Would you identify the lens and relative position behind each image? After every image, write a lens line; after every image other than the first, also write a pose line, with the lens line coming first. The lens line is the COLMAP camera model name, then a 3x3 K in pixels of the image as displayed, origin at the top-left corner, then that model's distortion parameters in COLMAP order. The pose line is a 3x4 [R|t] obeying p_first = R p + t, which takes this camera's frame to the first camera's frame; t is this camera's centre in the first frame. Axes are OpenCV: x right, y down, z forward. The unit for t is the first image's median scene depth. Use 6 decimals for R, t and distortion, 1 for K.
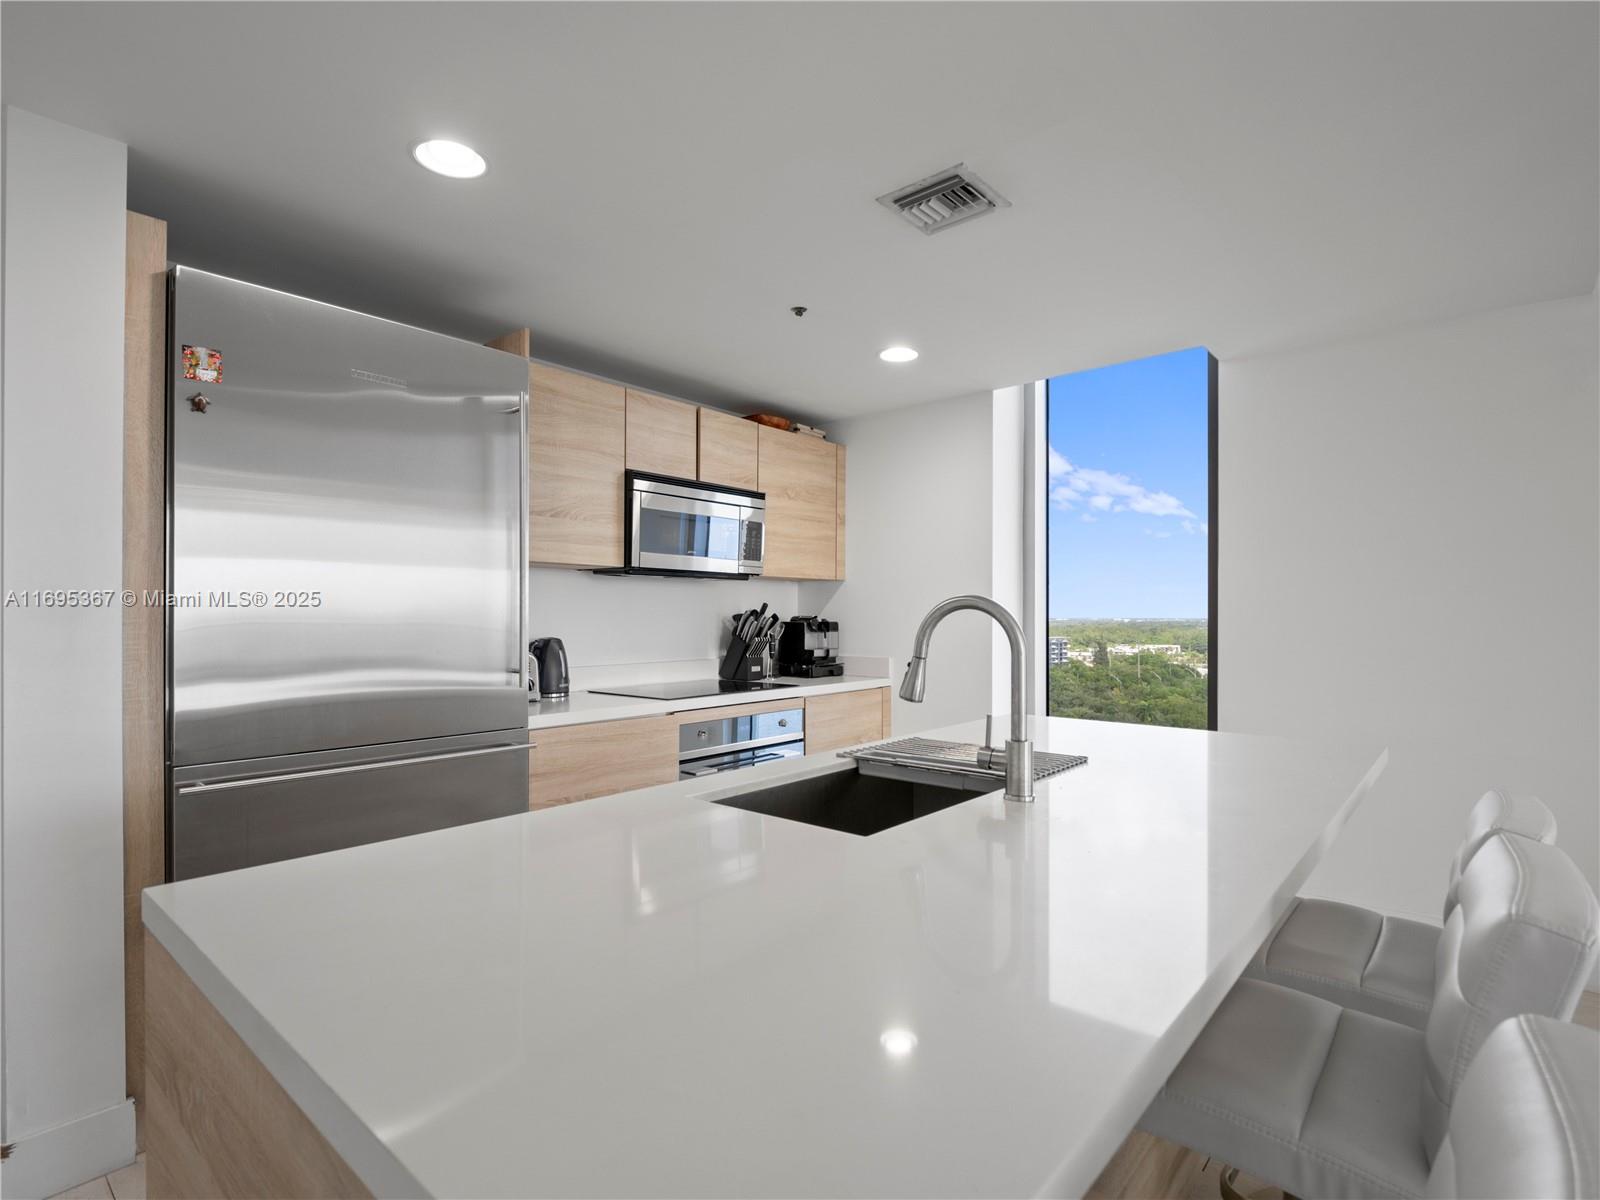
lens RADIAL K [[792.7, 0, 802.7], [0, 792.7, 604.7], [0, 0, 1]] dist [-0.016474, -0.004044]
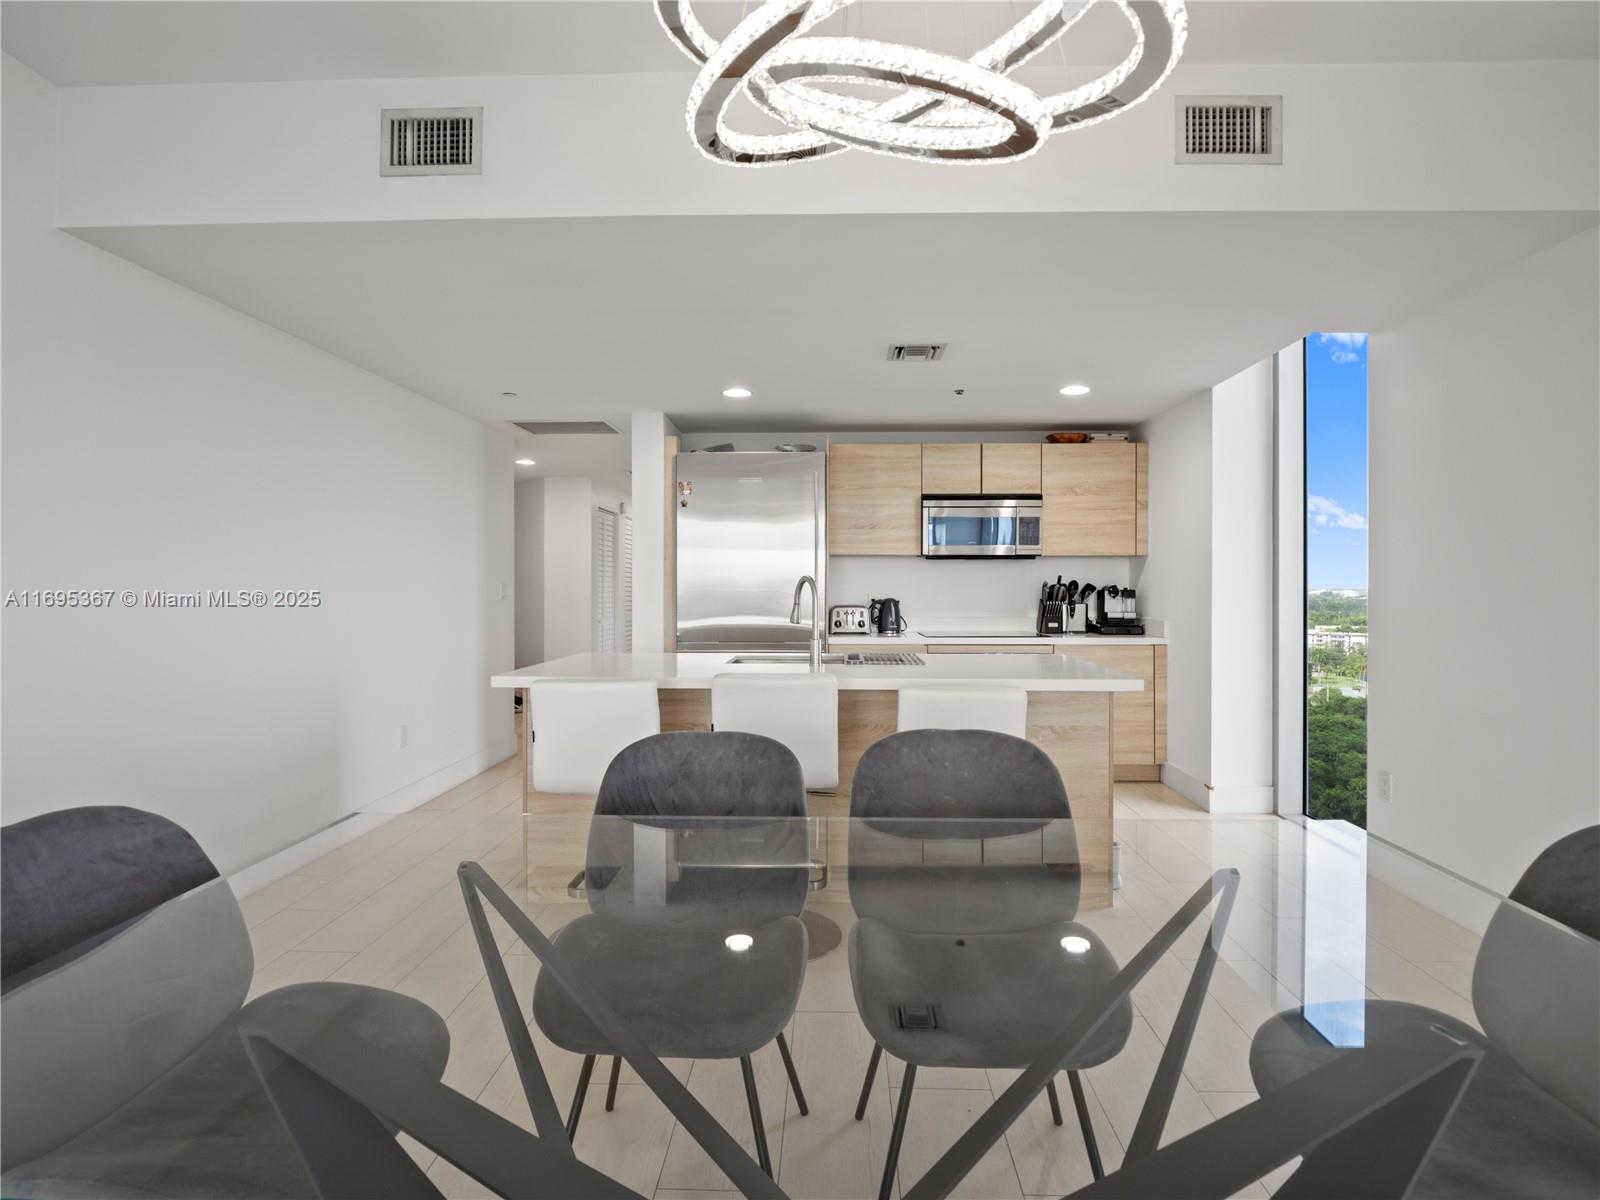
lens RADIAL K [[792.7, 0, 800.2], [0, 792.7, 584.1], [0, 0, 1]] dist [-0.016474, -0.004044]
pose [[0.628135, 0.000786, -0.778104, 0.752817], [0.010984, 0.999891, 0.009877, -0.006291], [0.778027, -0.014751, 0.628058, -0.176693]]
